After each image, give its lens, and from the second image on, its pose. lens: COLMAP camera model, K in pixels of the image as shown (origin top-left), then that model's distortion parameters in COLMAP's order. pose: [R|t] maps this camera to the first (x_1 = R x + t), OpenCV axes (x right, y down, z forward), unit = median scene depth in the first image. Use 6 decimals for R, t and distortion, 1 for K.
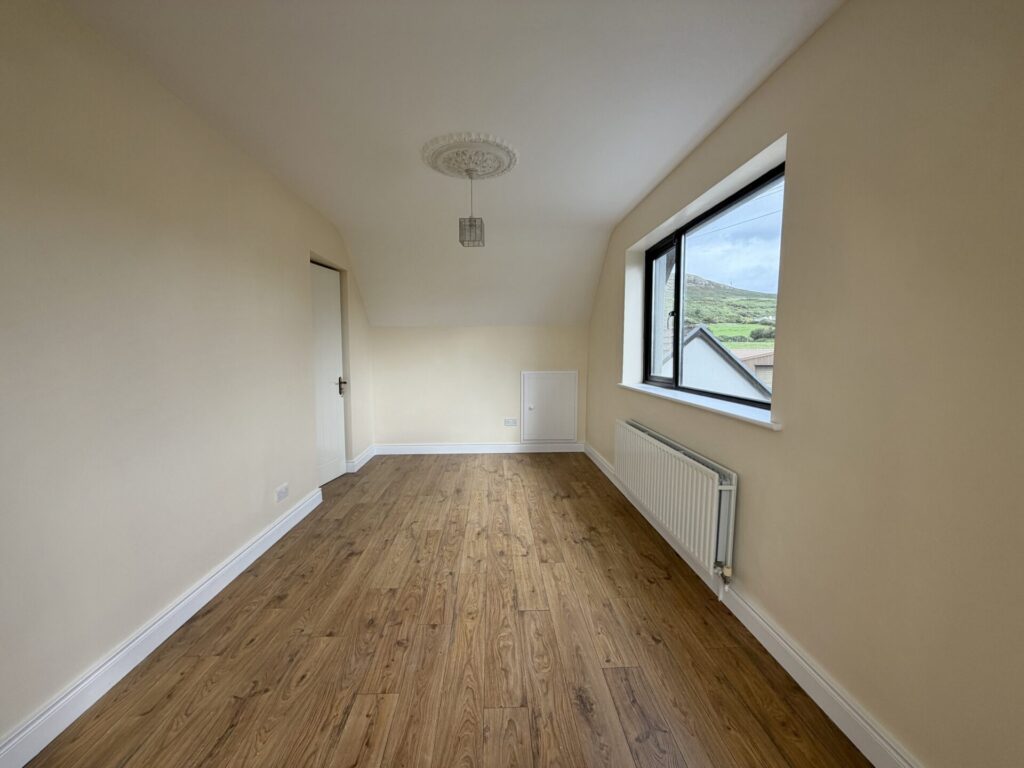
lens RADIAL K [[408.4, 0, 509.0], [0, 408.4, 383.6], [0, 0, 1]] dist [0.000003, 0.000402]
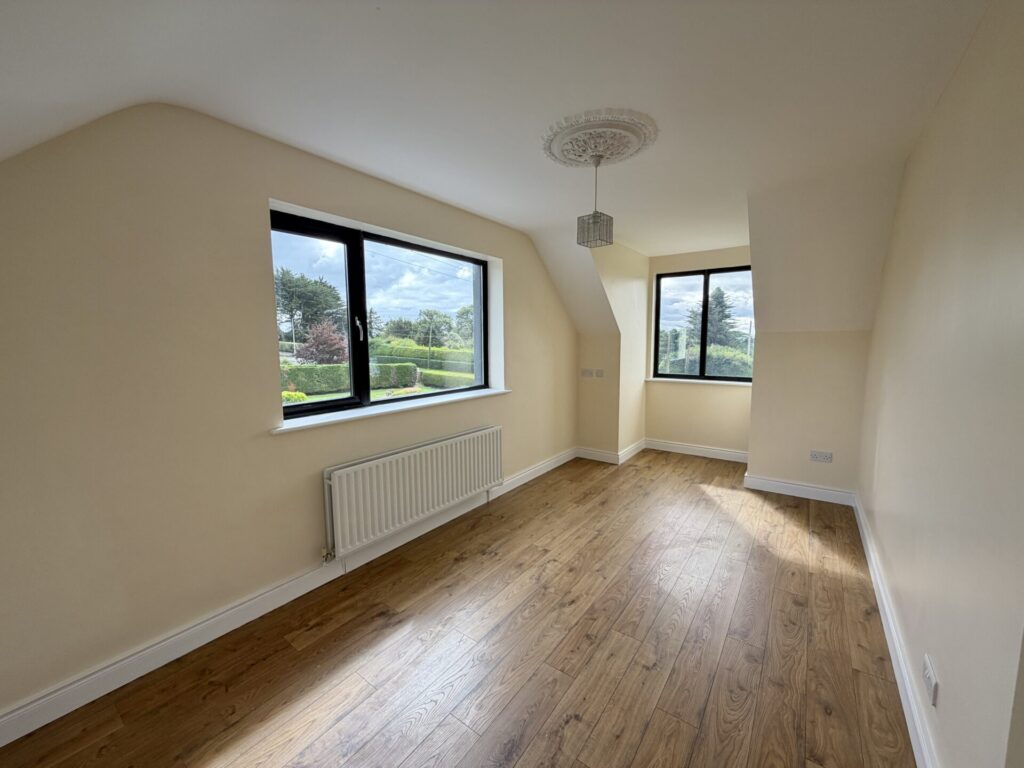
lens RADIAL K [[408.4, 0, 509.0], [0, 408.4, 383.6], [0, 0, 1]] dist [0.000003, 0.000402]
pose [[-0.778805, -0.059899, 0.624400, -0.485262], [0.057939, 0.984305, 0.166692, -0.200749], [-0.624585, 0.165998, -0.763111, 1.754049]]
